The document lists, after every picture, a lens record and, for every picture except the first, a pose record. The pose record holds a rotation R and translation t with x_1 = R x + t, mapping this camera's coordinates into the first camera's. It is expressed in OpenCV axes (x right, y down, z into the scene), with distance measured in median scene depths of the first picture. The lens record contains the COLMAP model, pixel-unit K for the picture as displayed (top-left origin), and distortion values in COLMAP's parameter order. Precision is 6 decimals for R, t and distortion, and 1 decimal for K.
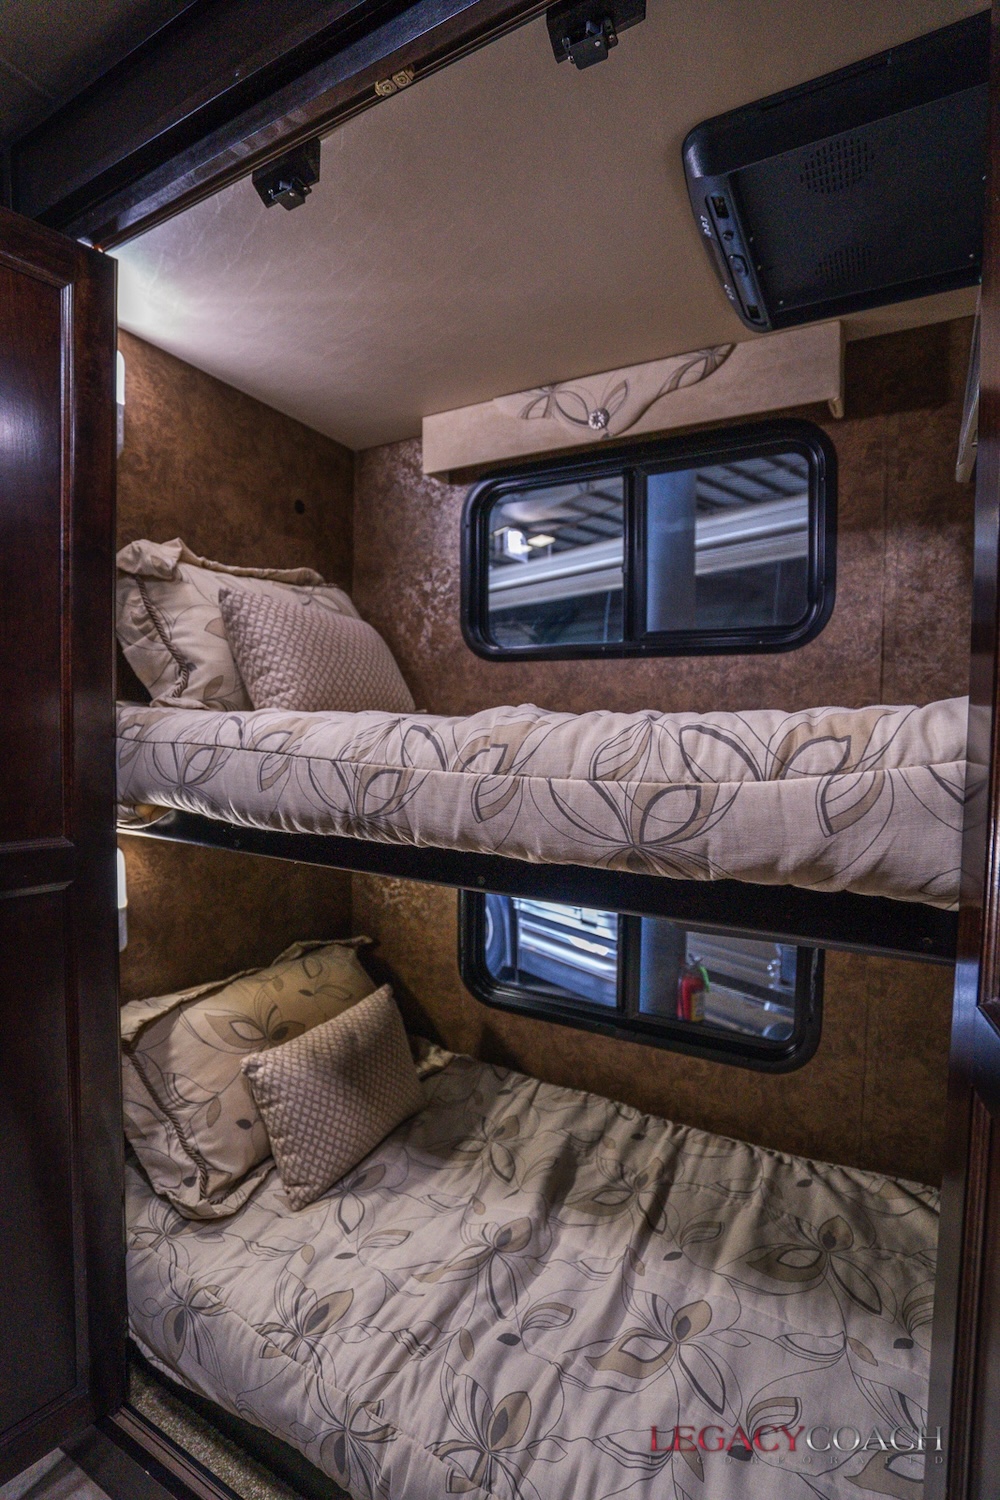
lens RADIAL K [[710.3, 0, 496.7], [0, 710.3, 758.4], [0, 0, 1]] dist [-0.036929, 0.001668]
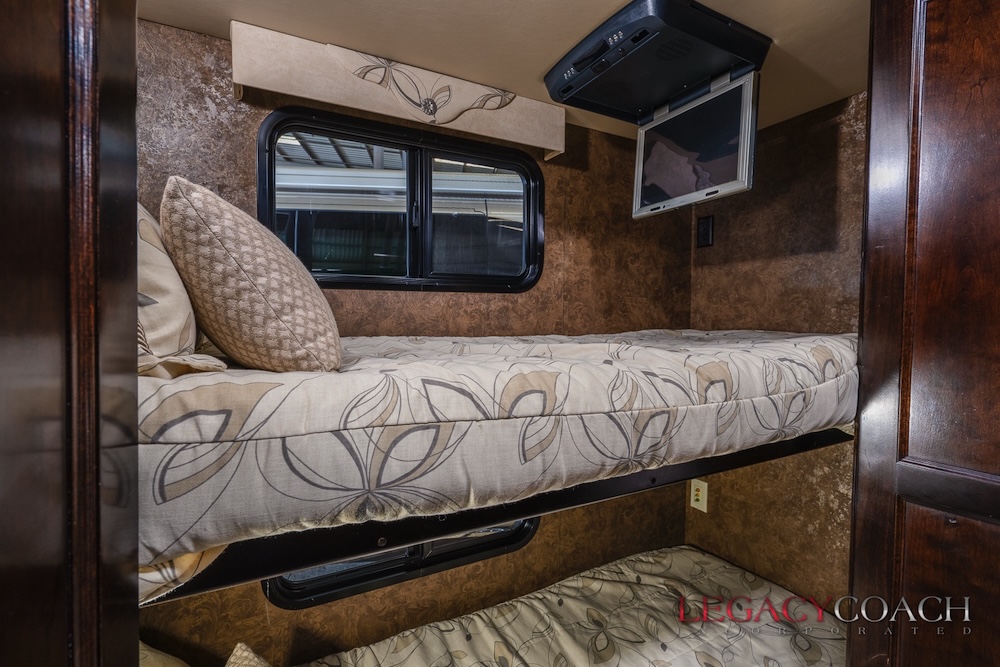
lens RADIAL K [[460.2, 0, 500.0], [0, 460.2, 333.5], [0, 0, 1]] dist [-0.002438, 0.000067]
pose [[0.529736, -0.046732, 0.846874, -0.526680], [0.050851, 0.998435, 0.023287, -0.081969], [-0.846637, 0.030728, 0.531284, 0.463003]]
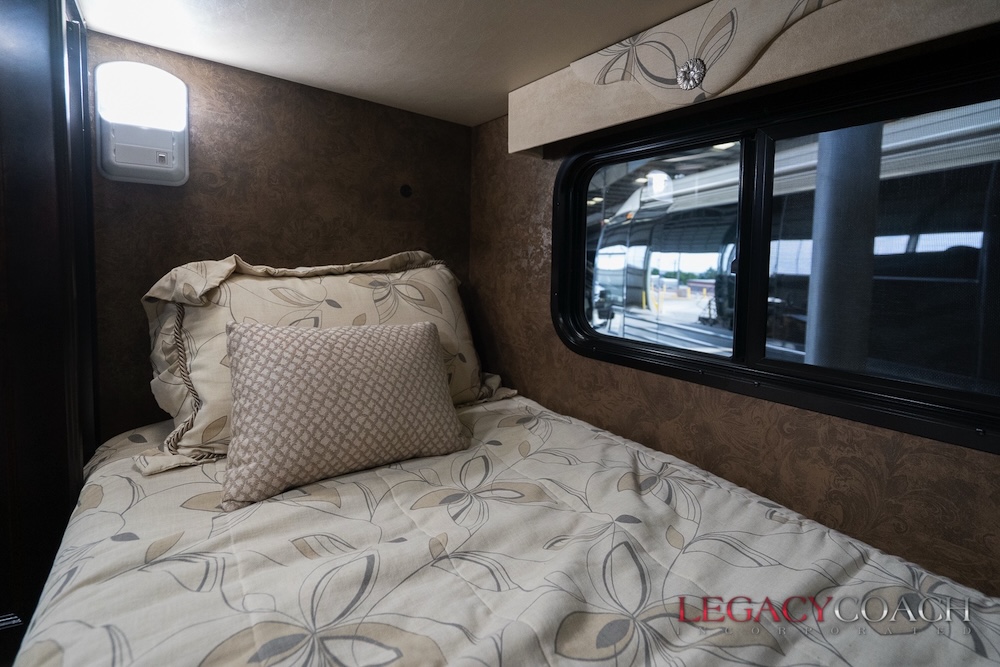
lens RADIAL K [[469.7, 0, 503.7], [0, 469.7, 291.1], [0, 0, 1]] dist [0.003494, 0.000833]
pose [[0.919169, 0.035237, -0.392283, 0.168071], [-0.035296, 0.999352, 0.007065, -0.264824], [0.392278, 0.007353, 0.919817, 0.499054]]
